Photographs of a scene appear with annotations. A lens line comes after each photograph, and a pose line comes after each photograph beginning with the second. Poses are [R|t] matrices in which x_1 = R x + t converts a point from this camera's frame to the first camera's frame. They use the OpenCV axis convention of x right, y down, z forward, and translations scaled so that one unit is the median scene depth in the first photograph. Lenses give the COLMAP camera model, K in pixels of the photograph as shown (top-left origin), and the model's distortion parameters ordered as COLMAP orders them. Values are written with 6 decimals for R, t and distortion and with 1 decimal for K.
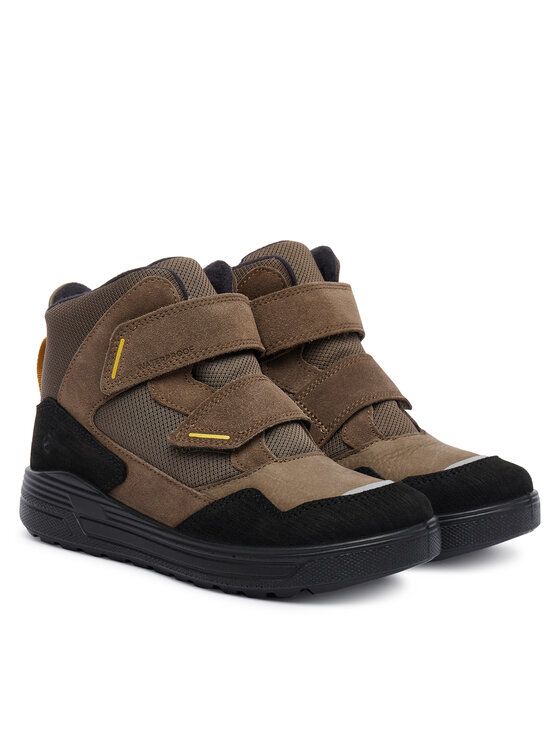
lens RADIAL K [[1858.1, 0, 278.8], [0, 1858.1, 372.3], [0, 0, 1]] dist [-0.098013, 0.000000]
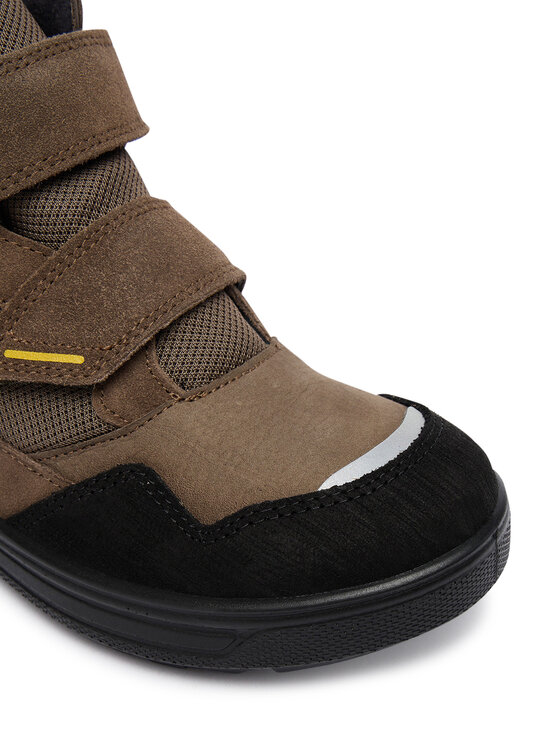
lens RADIAL K [[1161.9, 0, 284.5], [0, 1161.9, 372.9], [0, 0, 1]] dist [0.007676, 0.000000]
pose [[0.996475, -0.082166, 0.016948, 0.021156], [0.070781, 0.931822, 0.355946, -0.067716], [-0.045039, -0.353492, 0.934353, 0.700678]]
